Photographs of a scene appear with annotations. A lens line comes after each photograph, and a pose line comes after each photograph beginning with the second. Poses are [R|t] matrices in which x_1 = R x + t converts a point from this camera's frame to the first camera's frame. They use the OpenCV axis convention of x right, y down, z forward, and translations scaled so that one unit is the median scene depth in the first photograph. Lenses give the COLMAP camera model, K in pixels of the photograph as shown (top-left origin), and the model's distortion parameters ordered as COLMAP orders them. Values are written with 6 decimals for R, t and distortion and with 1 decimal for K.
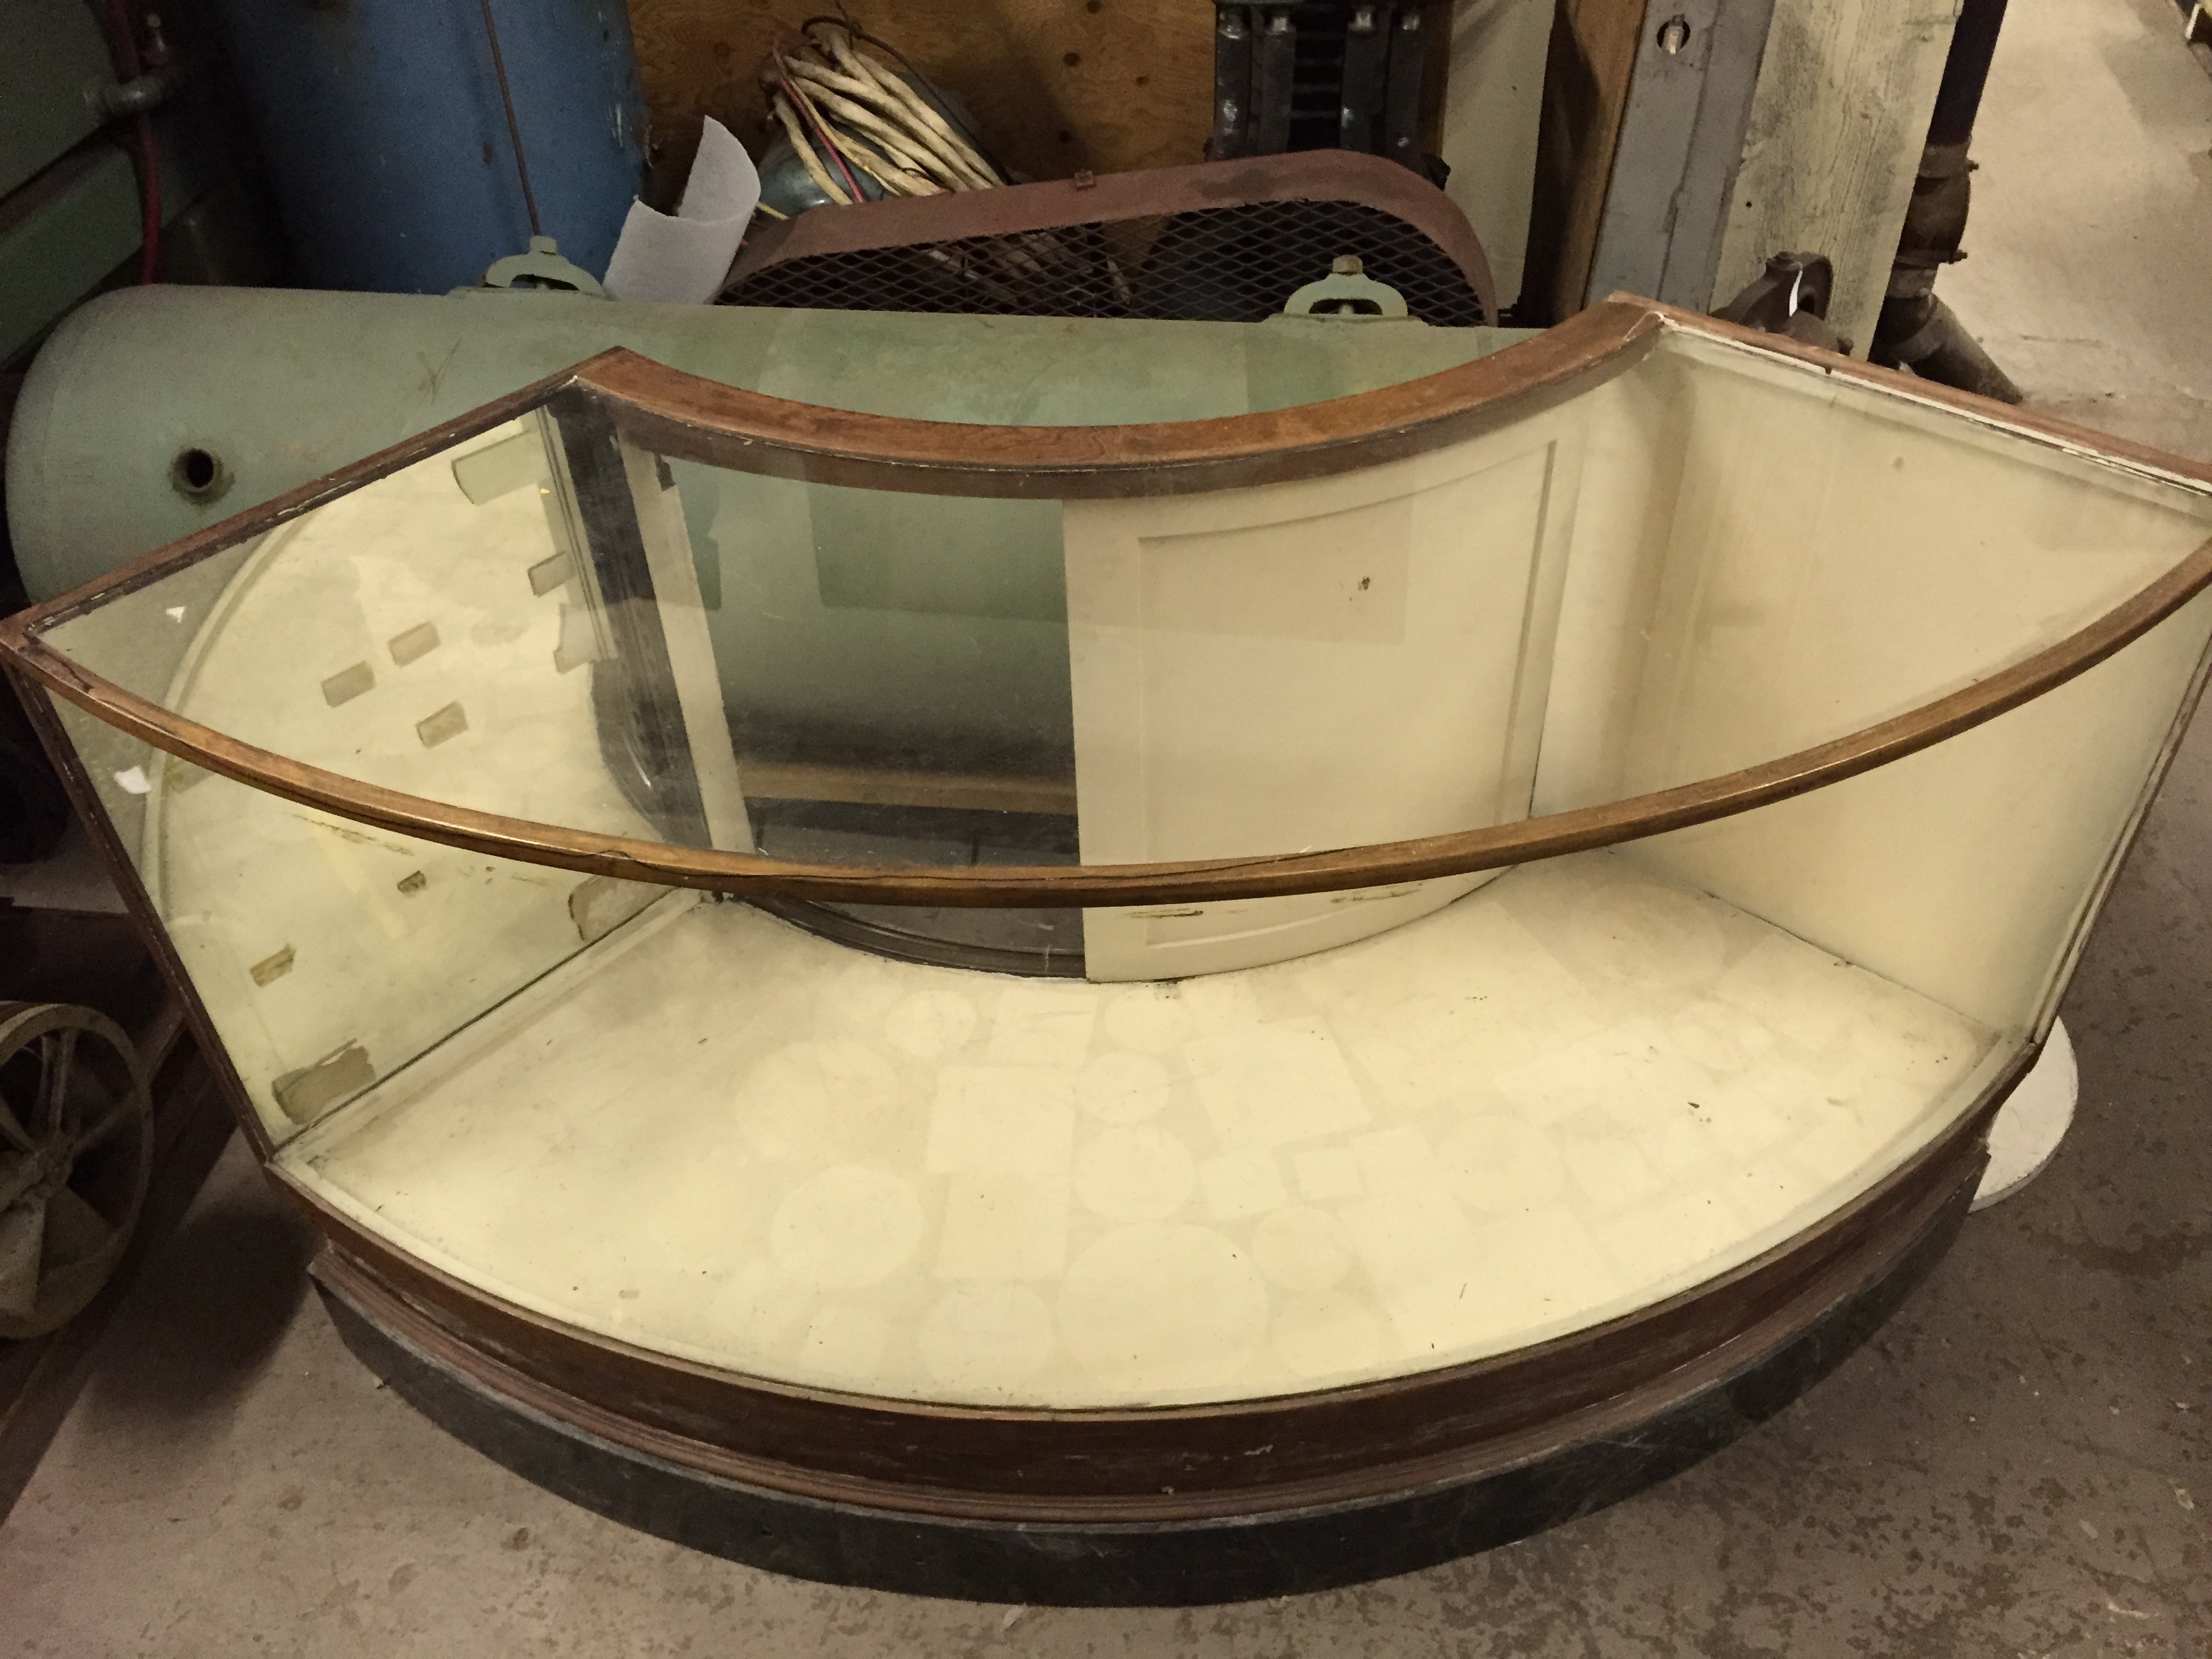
lens RADIAL K [[2090.1, 0, 1109.2], [0, 2090.1, 827.9], [0, 0, 1]] dist [0.002162, 0.000000]
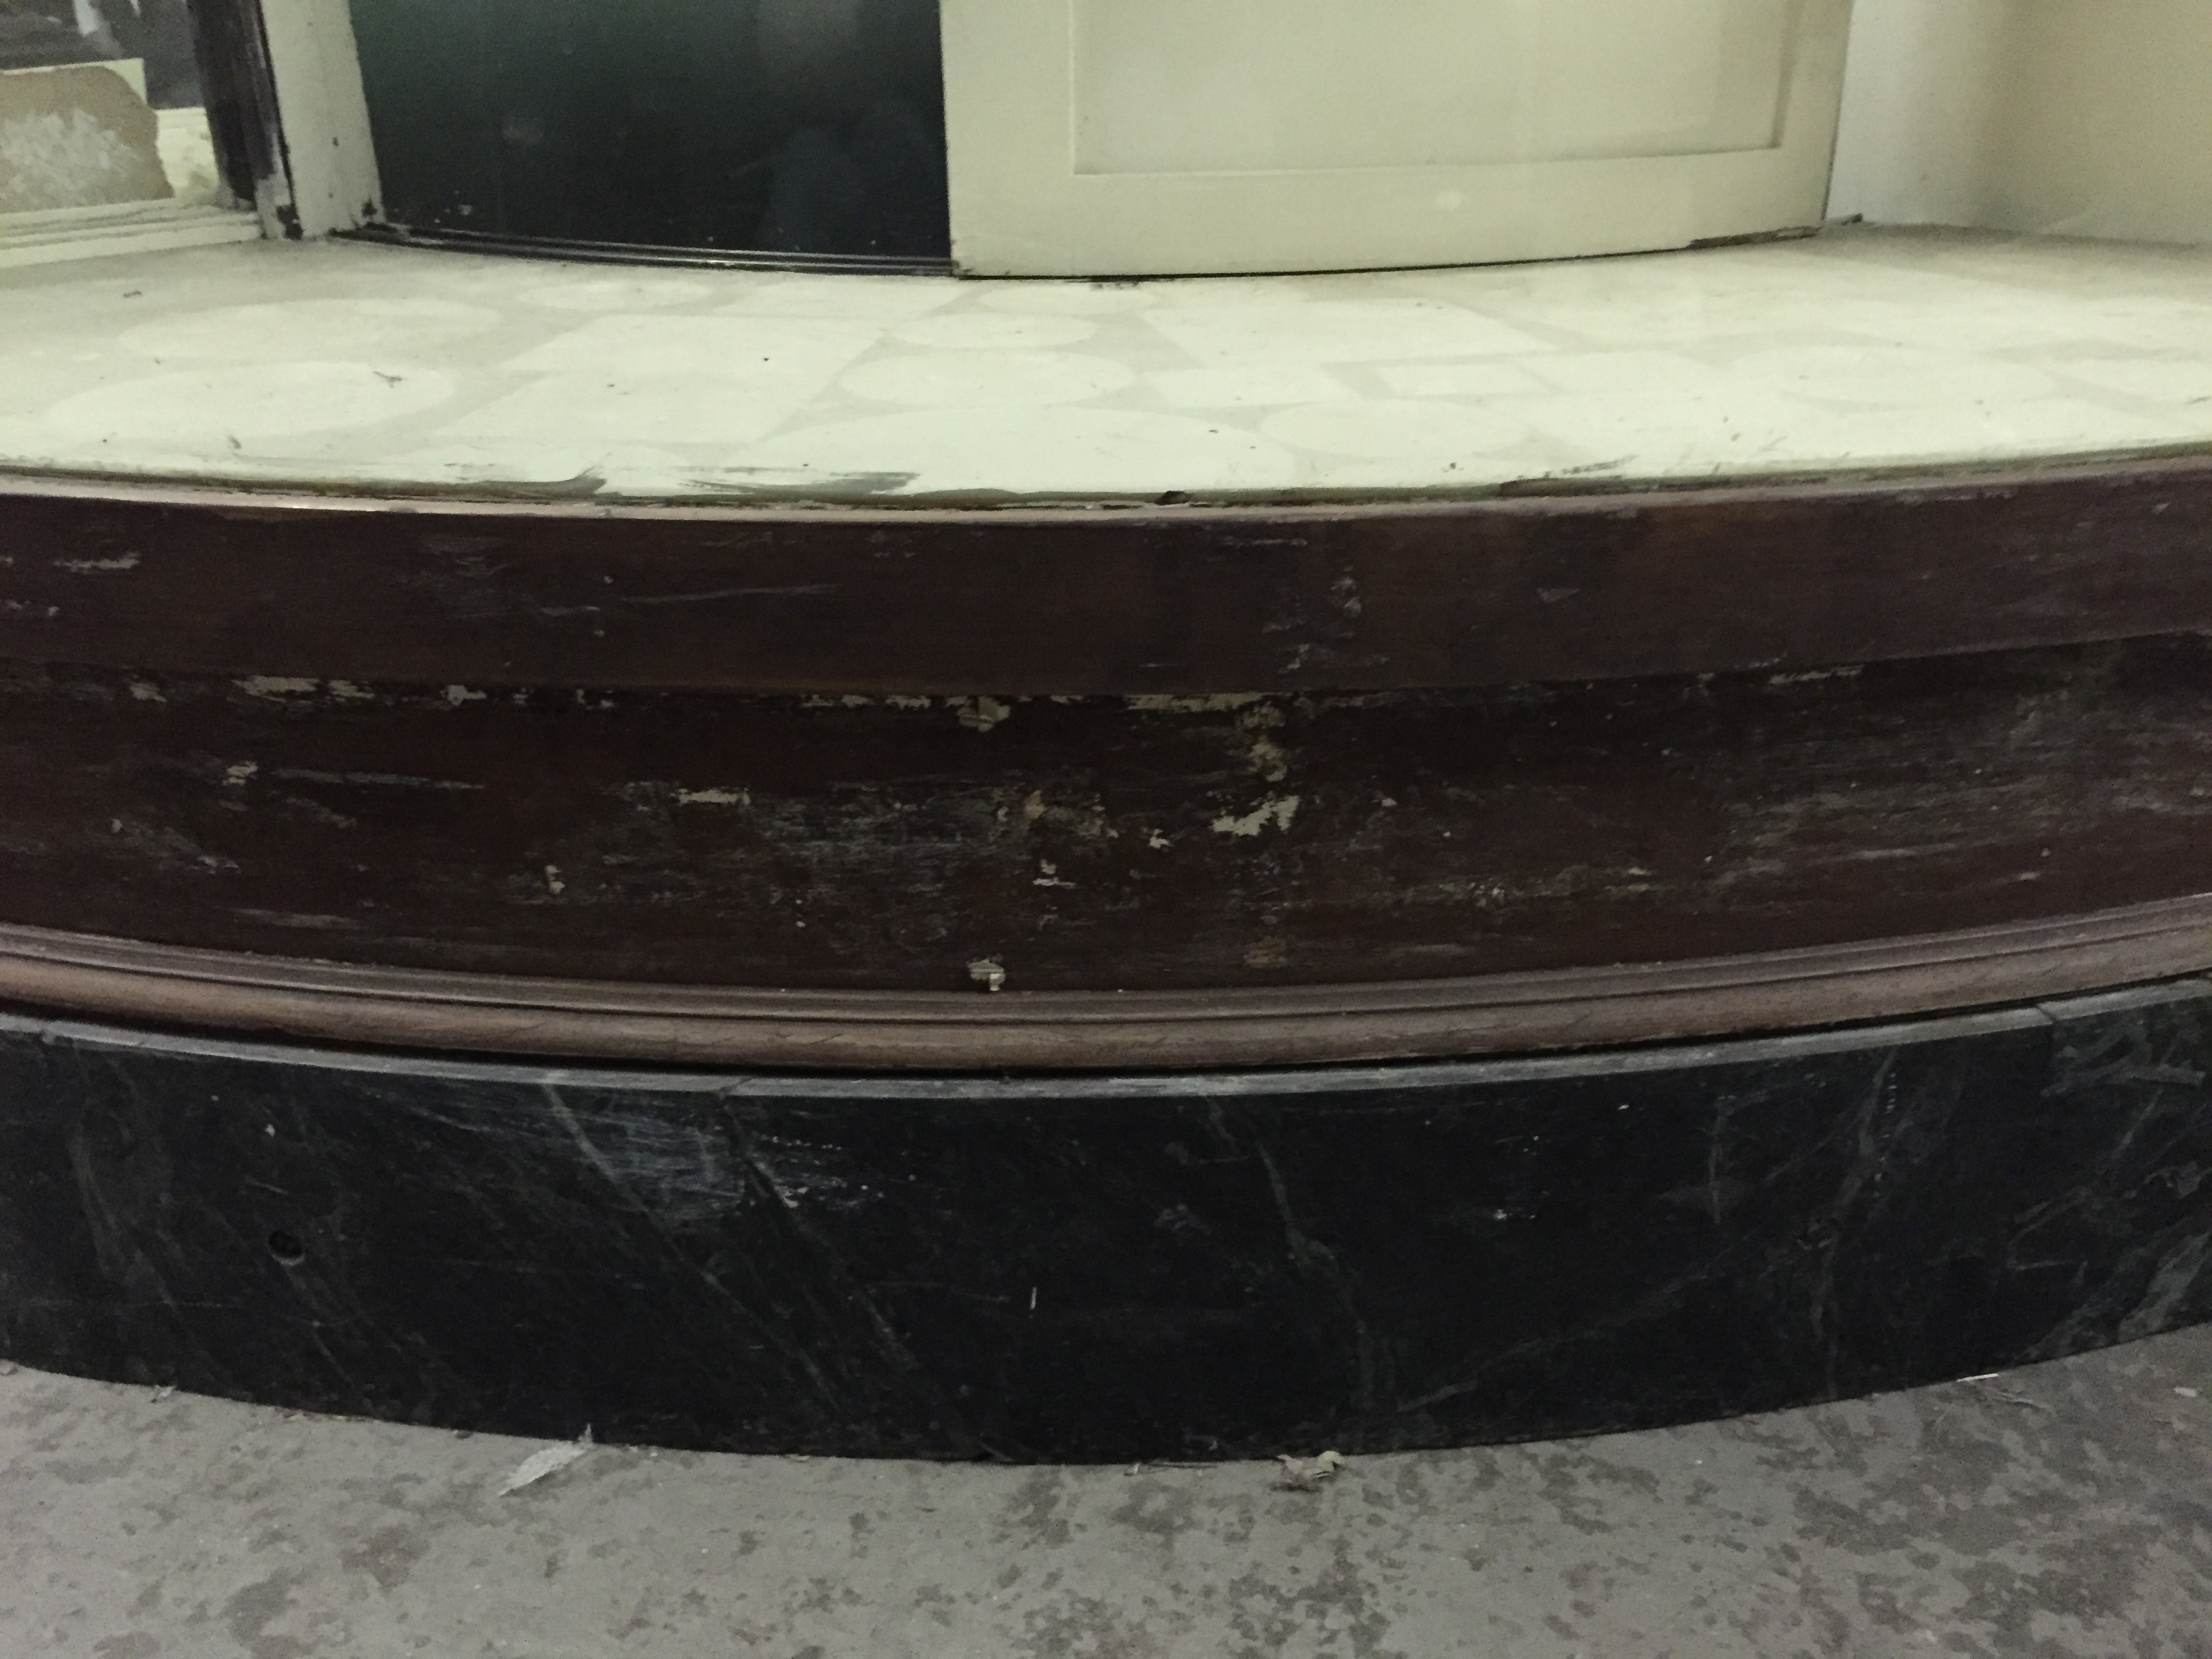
lens RADIAL K [[2090.1, 0, 1103.6], [0, 2090.1, 831.3], [0, 0, 1]] dist [0.002162, 0.000000]
pose [[0.998025, 0.039186, -0.049095, 0.059654], [-0.052290, 0.951354, -0.303629, 0.378376], [0.034809, 0.305597, 0.951524, 0.640605]]
